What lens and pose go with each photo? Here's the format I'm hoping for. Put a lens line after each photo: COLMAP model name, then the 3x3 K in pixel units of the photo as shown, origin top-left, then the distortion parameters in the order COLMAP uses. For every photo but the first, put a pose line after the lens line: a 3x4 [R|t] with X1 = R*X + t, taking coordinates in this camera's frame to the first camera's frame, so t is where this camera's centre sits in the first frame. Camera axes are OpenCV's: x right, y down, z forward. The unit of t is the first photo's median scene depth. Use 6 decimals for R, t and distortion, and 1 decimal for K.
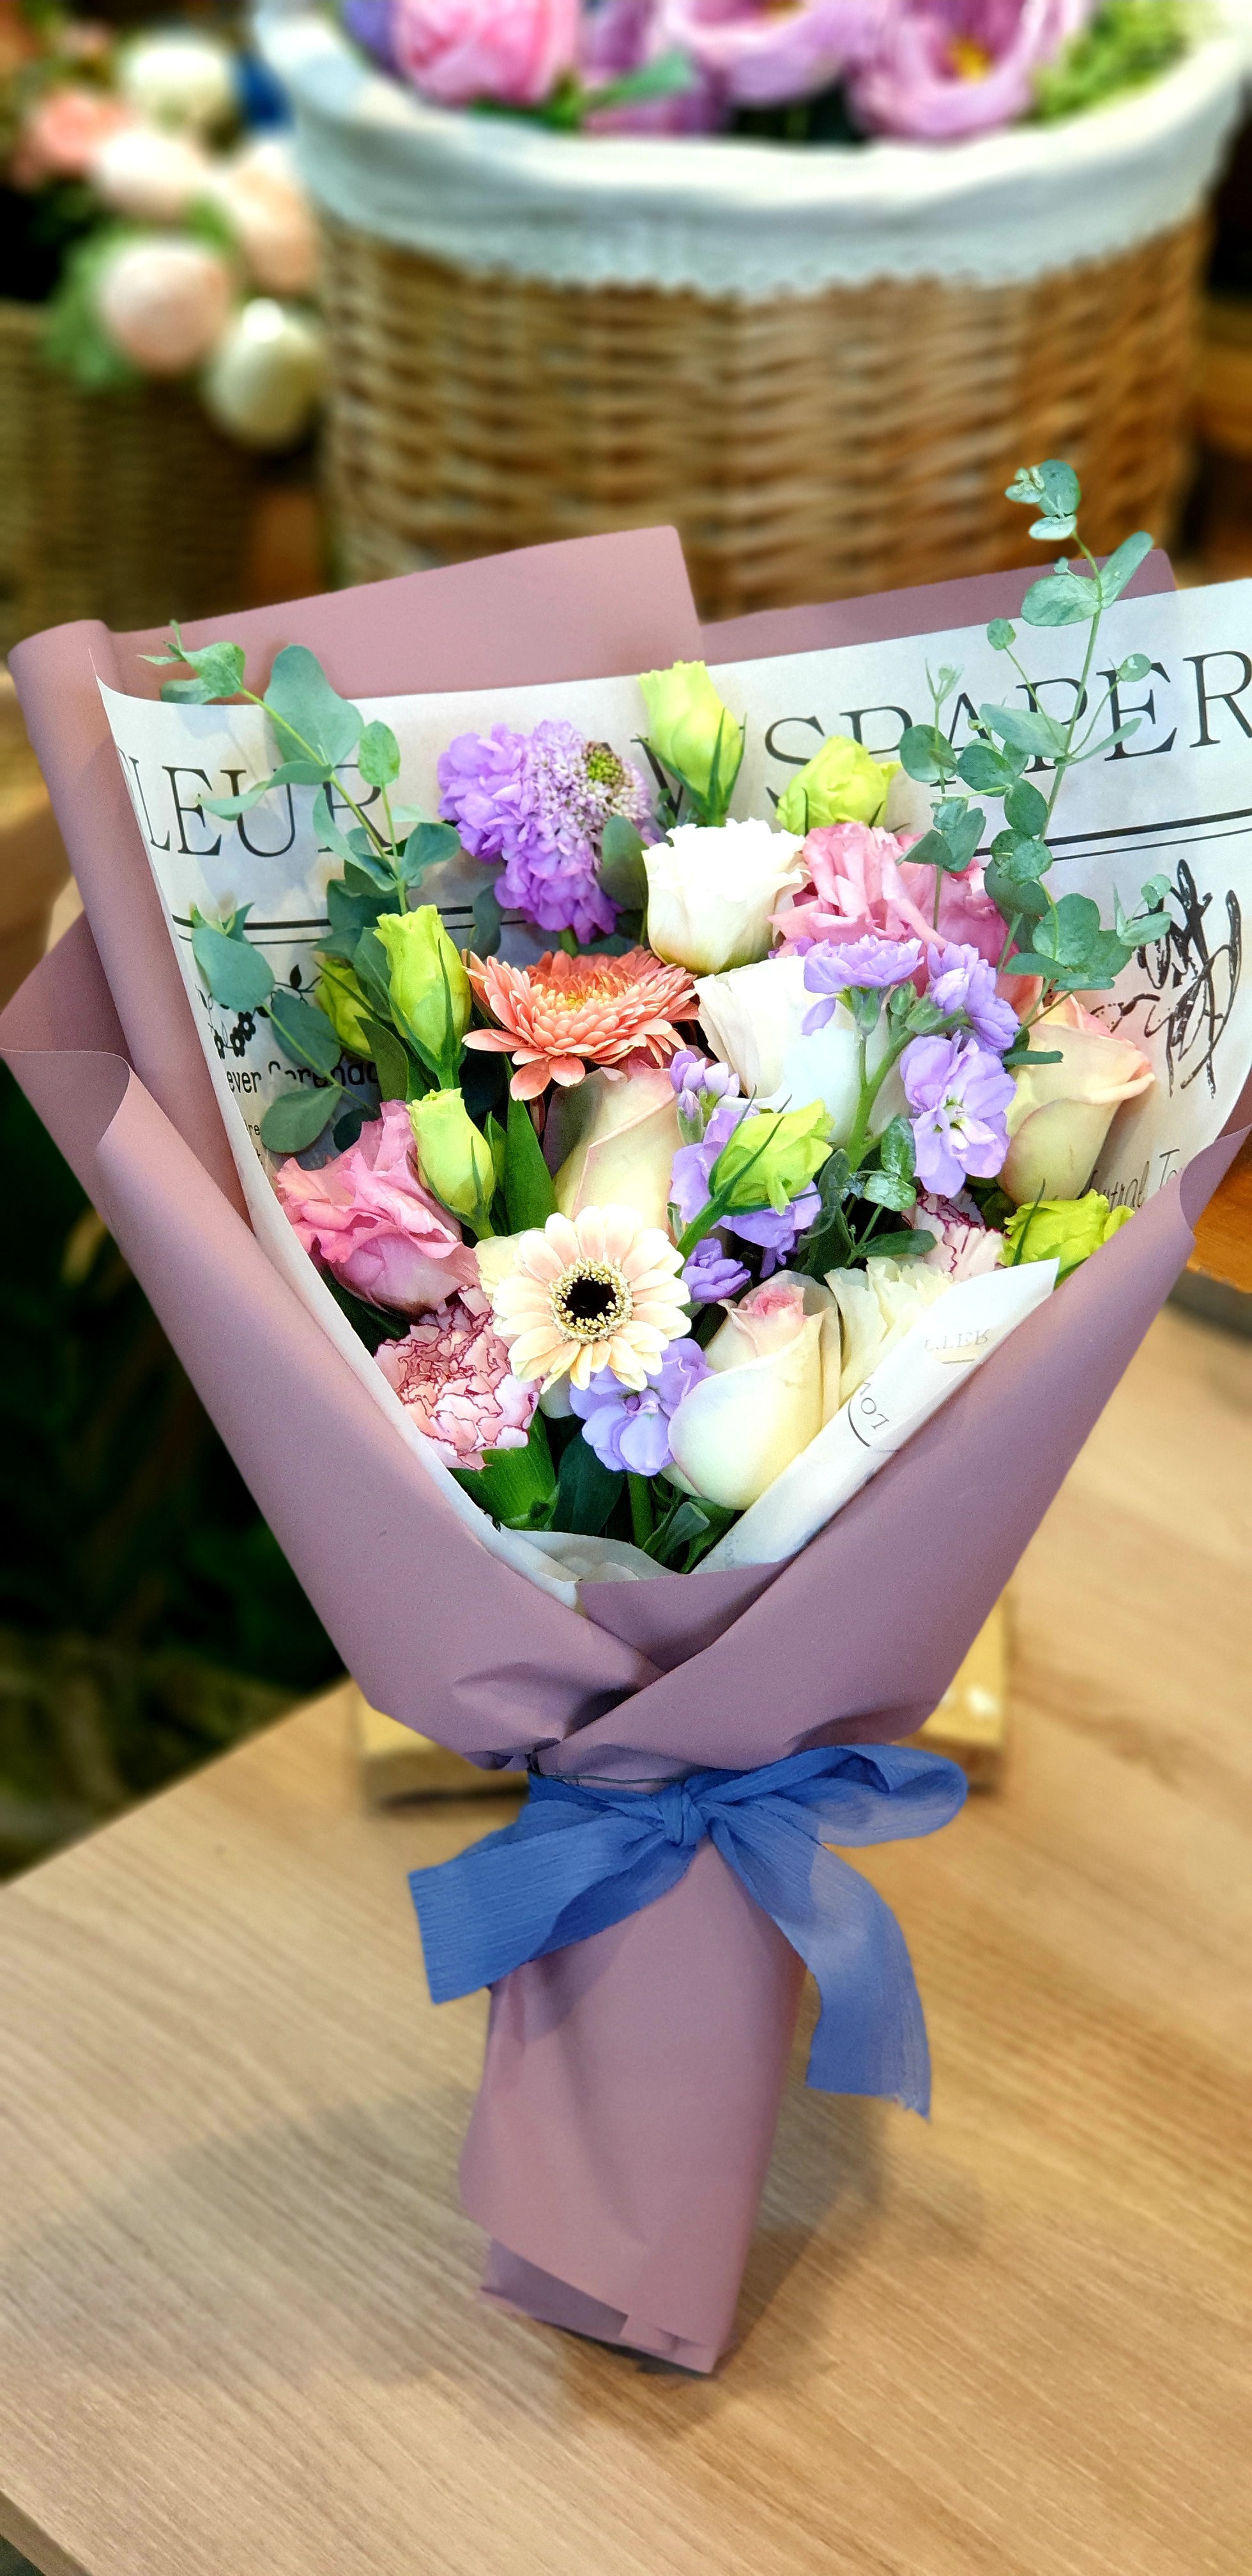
lens RADIAL K [[3616.1, 0, 626.0], [0, 3616.1, 1288.0], [0, 0, 1]] dist [0.005094, 1.703644]
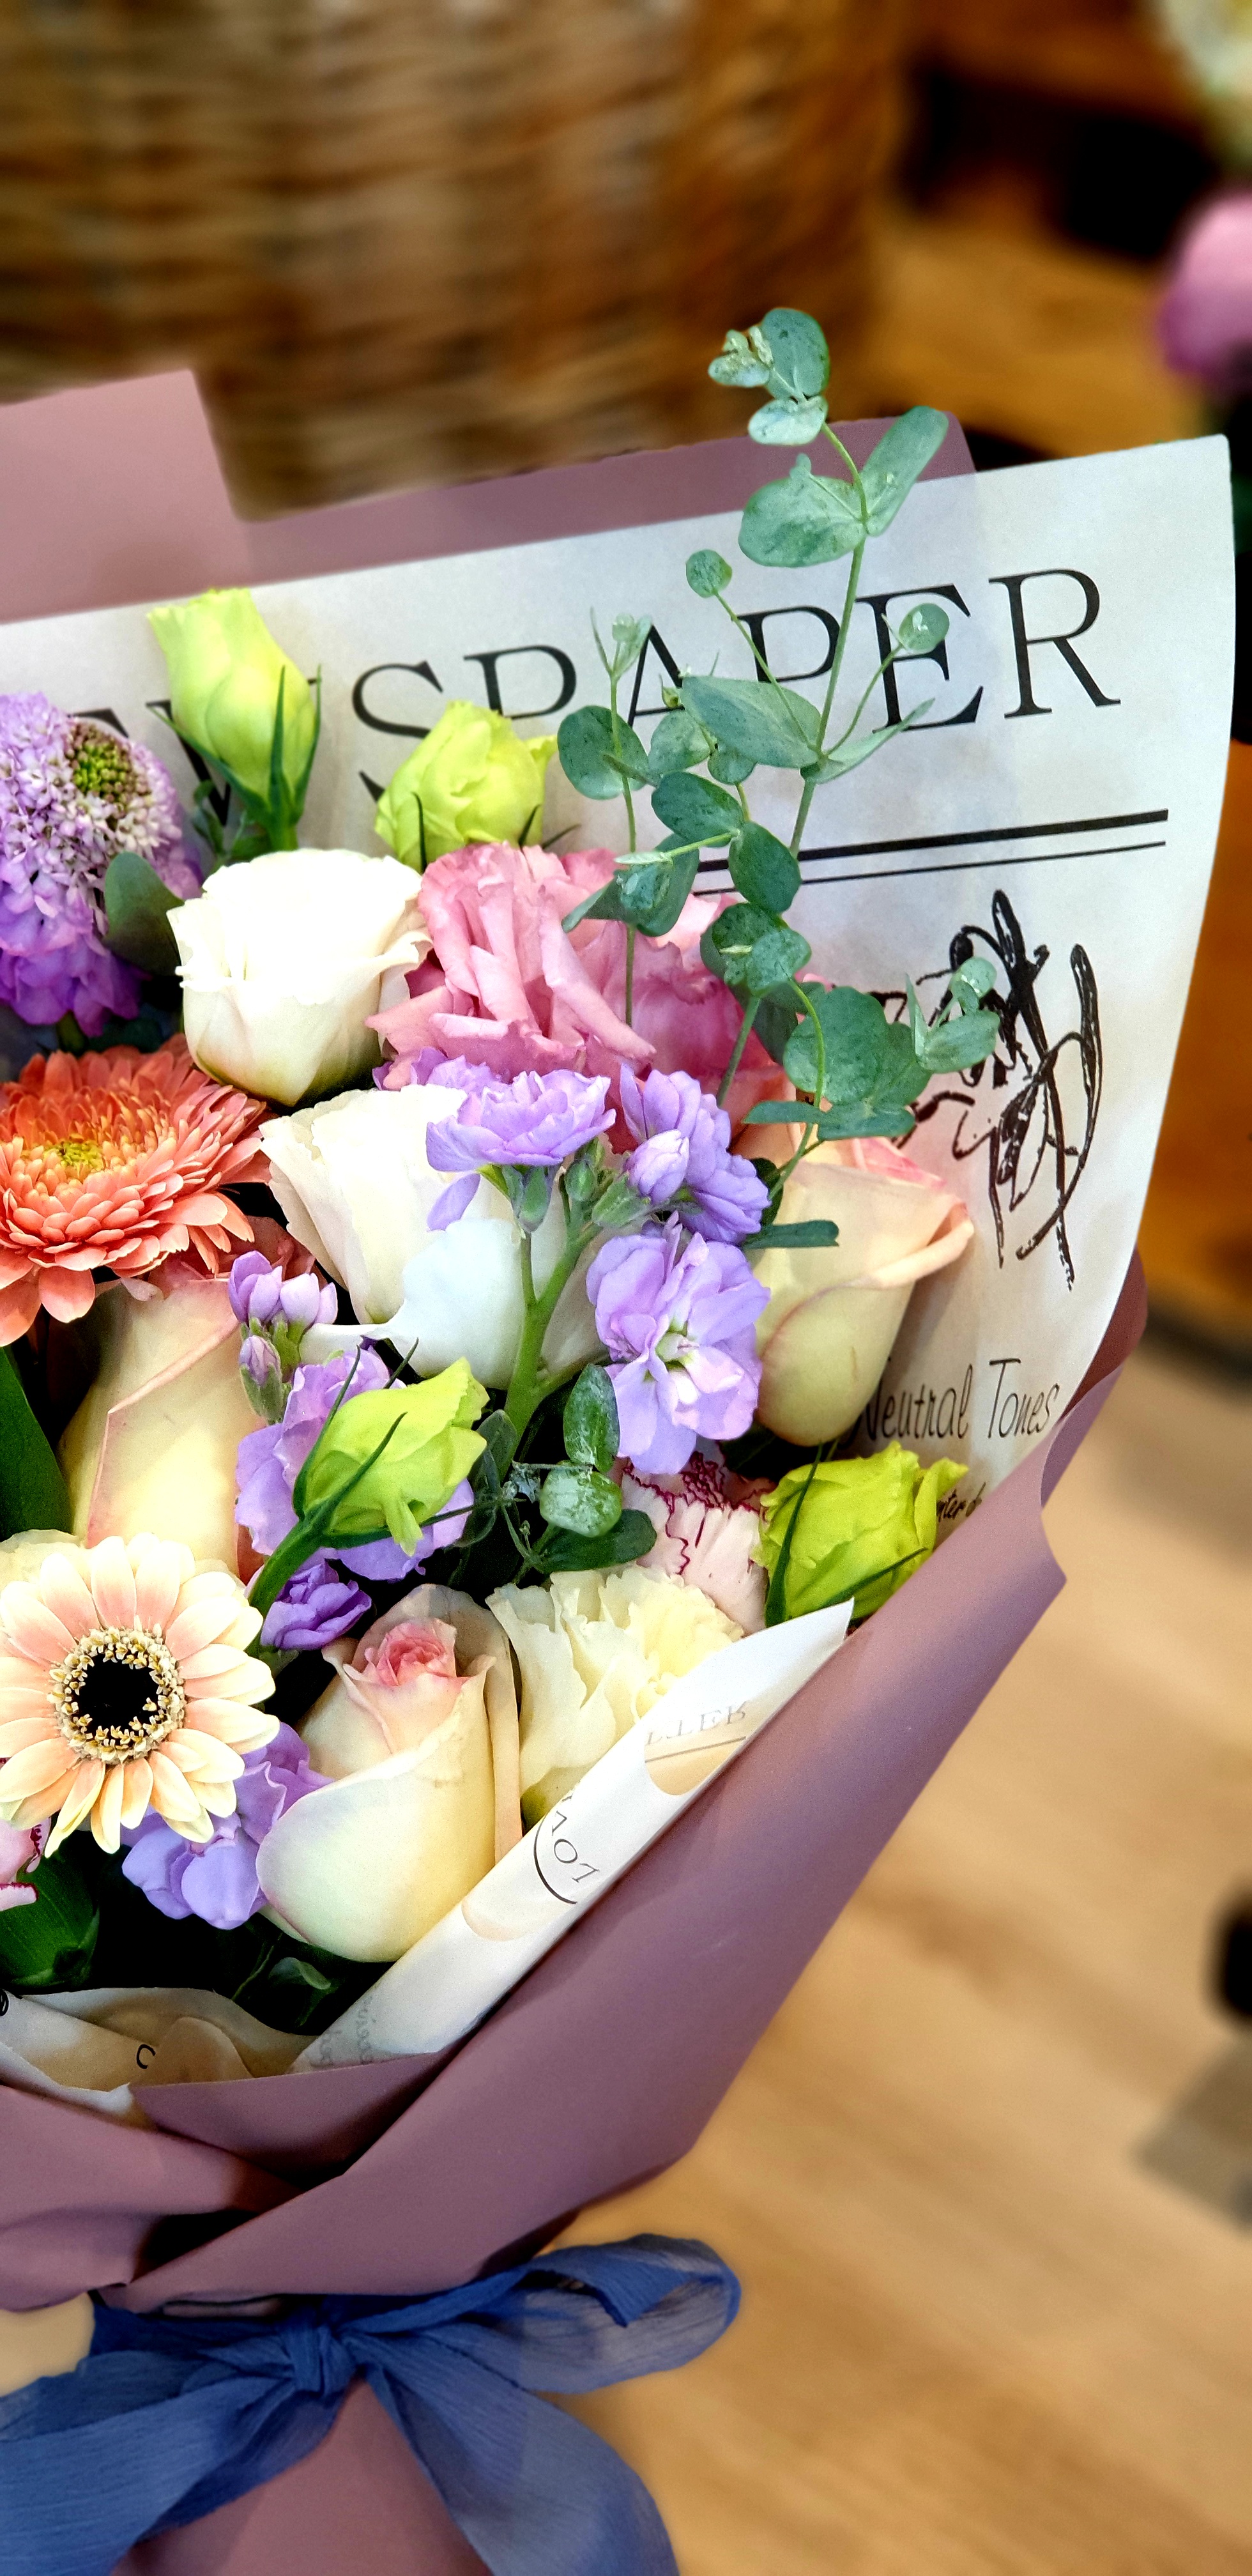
lens RADIAL K [[3616.1, 0, 626.0], [0, 3616.1, 1288.0], [0, 0, 1]] dist [0.005094, 1.703644]
pose [[0.995024, -0.062120, 0.077903, 0.031997], [0.051543, 0.990026, 0.131116, -0.137882], [-0.085271, -0.126448, 0.988301, 0.358870]]
